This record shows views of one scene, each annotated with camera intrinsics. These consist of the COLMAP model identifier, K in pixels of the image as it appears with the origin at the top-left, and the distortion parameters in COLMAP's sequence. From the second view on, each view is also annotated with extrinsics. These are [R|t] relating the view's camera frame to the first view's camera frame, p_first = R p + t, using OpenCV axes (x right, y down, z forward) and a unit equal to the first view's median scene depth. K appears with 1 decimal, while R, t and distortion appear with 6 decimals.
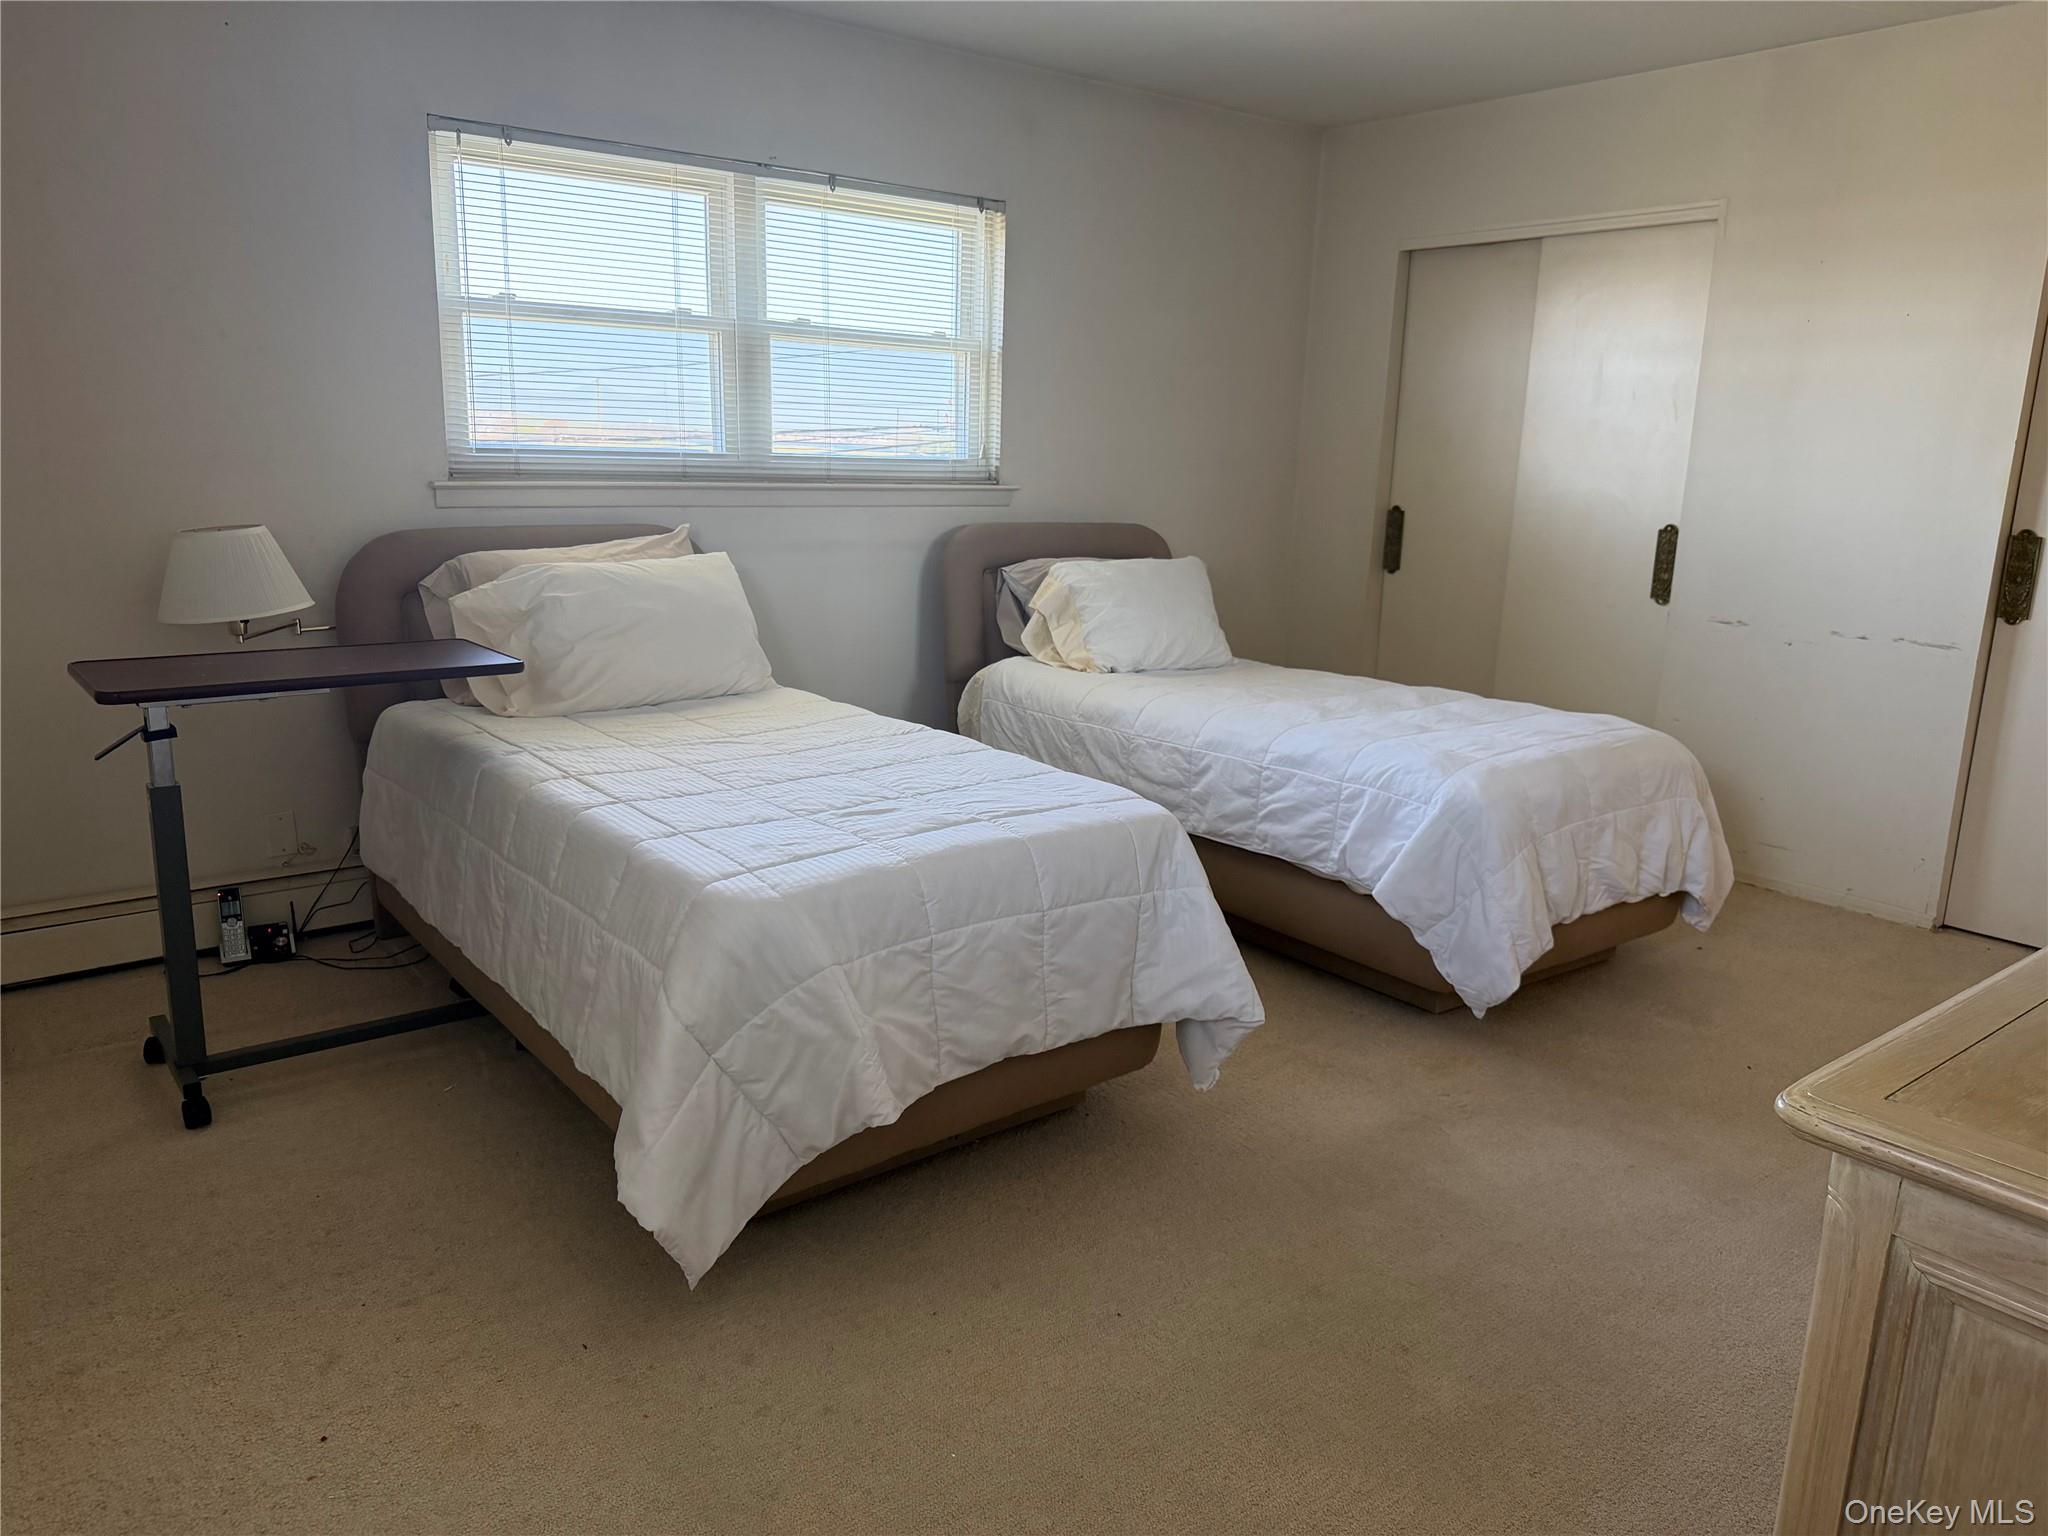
lens RADIAL K [[1439.6, 0, 1032.4], [0, 1439.6, 764.9], [0, 0, 1]] dist [0.155897, -0.204089]
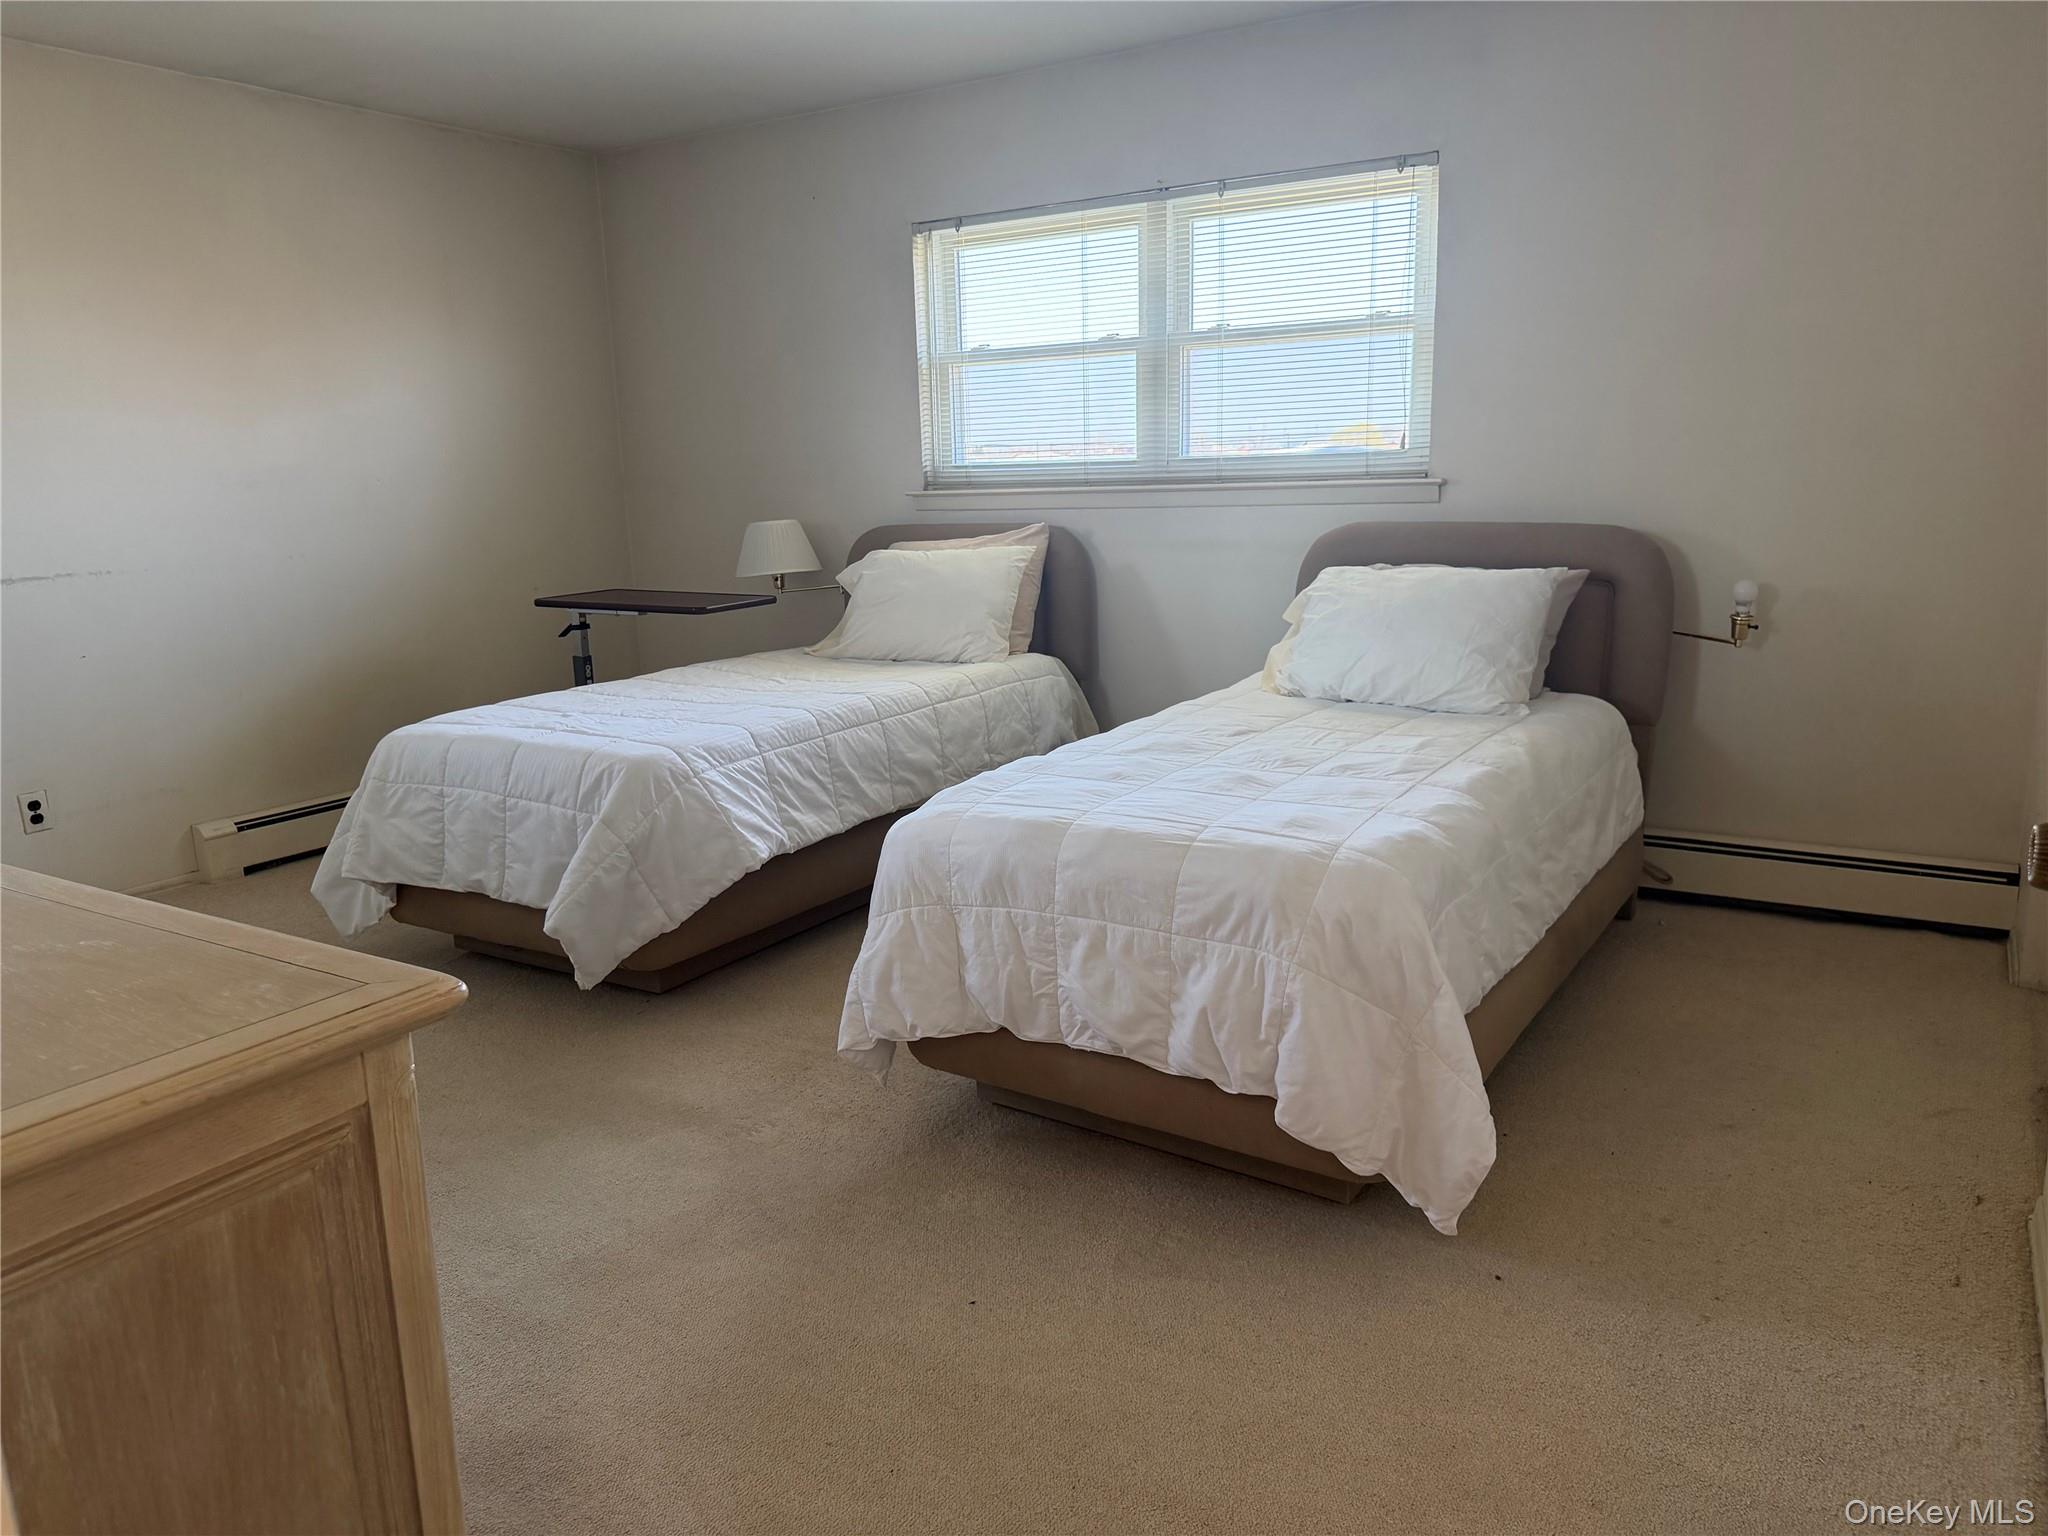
lens RADIAL K [[1439.6, 0, 1032.4], [0, 1439.6, 764.9], [0, 0, 1]] dist [0.155897, -0.204089]
pose [[0.328898, 0.165671, -0.929720, 0.848337], [-0.169301, 0.978886, 0.114540, -0.099393], [0.929066, 0.119730, 0.350002, 0.572743]]
